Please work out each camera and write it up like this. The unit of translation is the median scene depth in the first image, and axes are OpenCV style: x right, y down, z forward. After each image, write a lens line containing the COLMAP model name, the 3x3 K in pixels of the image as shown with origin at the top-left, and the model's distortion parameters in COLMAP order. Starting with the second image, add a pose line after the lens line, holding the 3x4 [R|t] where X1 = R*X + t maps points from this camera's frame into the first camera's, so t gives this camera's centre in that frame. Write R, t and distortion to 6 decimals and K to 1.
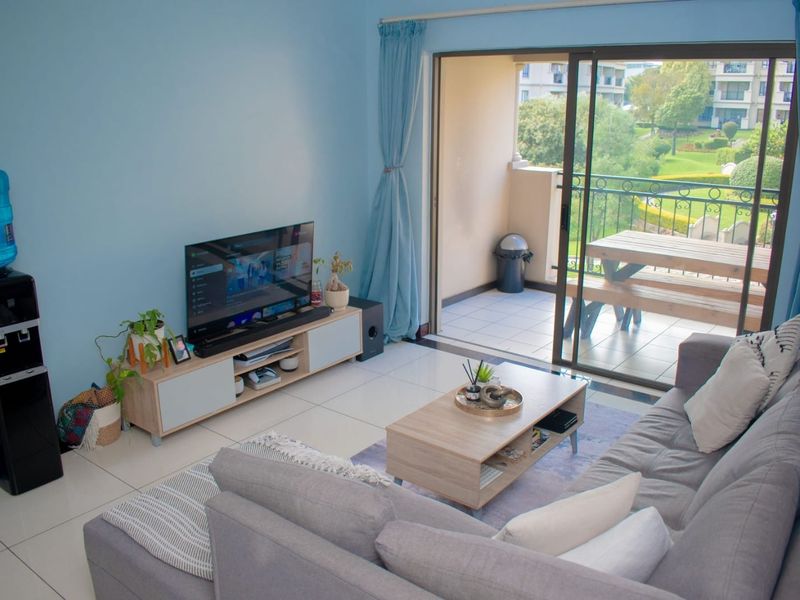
lens RADIAL K [[717.7, 0, 400.0], [0, 717.7, 300.0], [0, 0, 1]] dist [-0.096514, -0.000536]
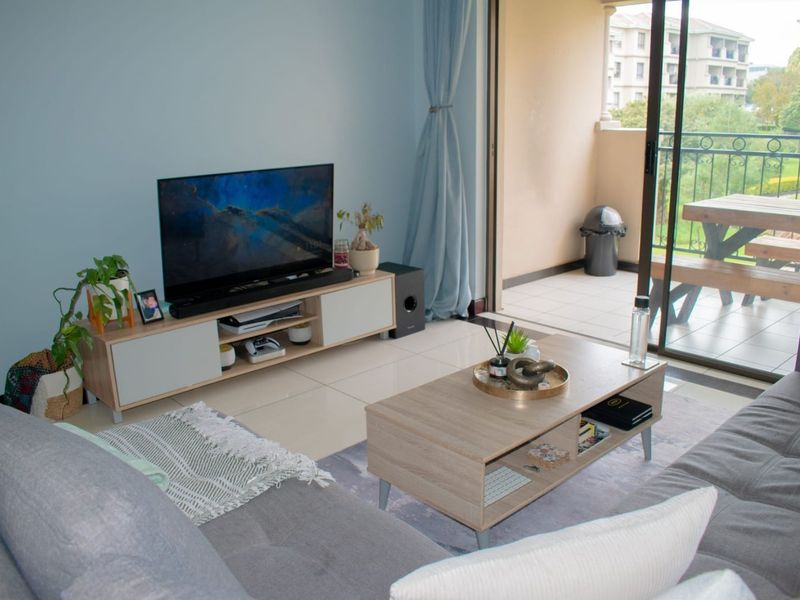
lens RADIAL K [[706.7, 0, 400.0], [0, 706.7, 300.0], [0, 0, 1]] dist [-0.094910, 0.005214]
pose [[0.987466, 0.020552, -0.156488, 0.093076], [-0.022359, 0.999702, -0.009792, 0.058639], [0.156240, 0.013168, 0.987631, 0.233782]]
